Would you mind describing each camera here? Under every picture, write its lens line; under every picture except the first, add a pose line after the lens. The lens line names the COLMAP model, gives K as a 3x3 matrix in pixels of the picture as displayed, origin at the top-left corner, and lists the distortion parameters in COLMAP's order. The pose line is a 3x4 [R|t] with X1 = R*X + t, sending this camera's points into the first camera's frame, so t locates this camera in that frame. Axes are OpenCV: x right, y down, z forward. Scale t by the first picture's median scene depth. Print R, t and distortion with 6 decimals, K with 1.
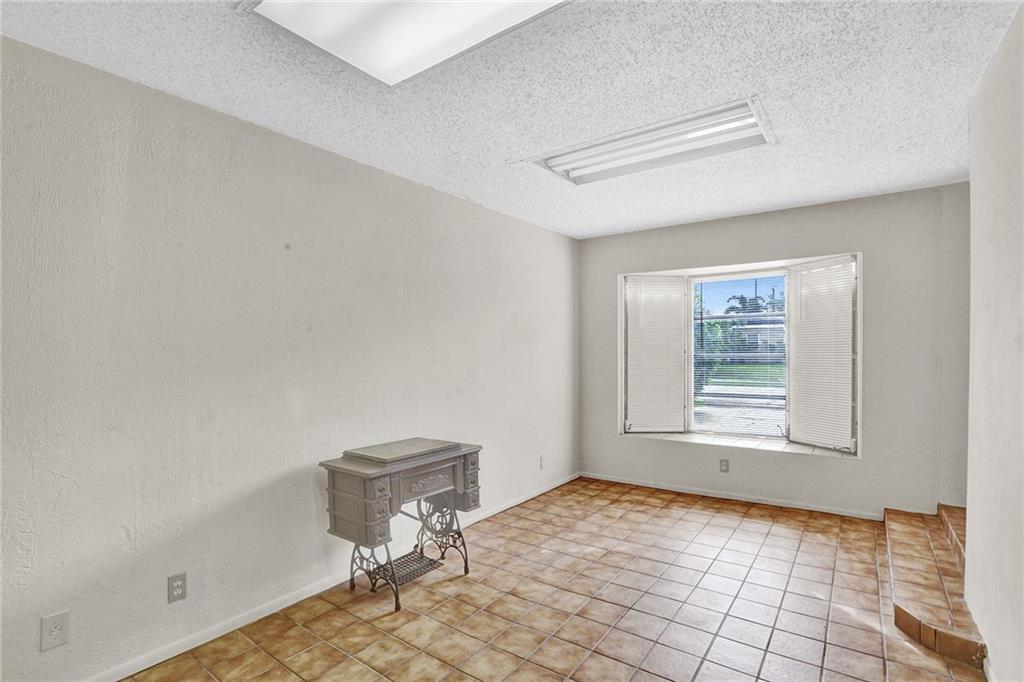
lens RADIAL K [[487.1, 0, 515.1], [0, 487.1, 345.9], [0, 0, 1]] dist [-0.046525, 0.012582]
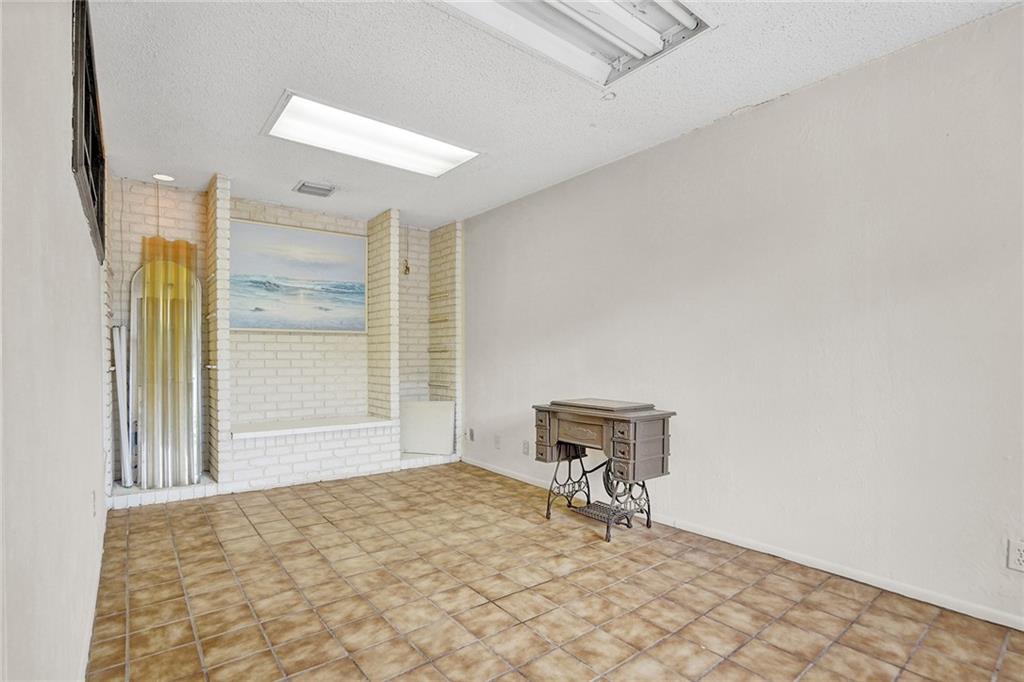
lens RADIAL K [[487.1, 0, 513.0], [0, 487.1, 346.6], [0, 0, 1]] dist [-0.046525, 0.012582]
pose [[-0.250411, -0.002767, -0.968136, 0.896175], [0.015351, 0.999859, -0.006829, 0.074681], [0.968018, -0.016572, -0.250333, 1.050219]]
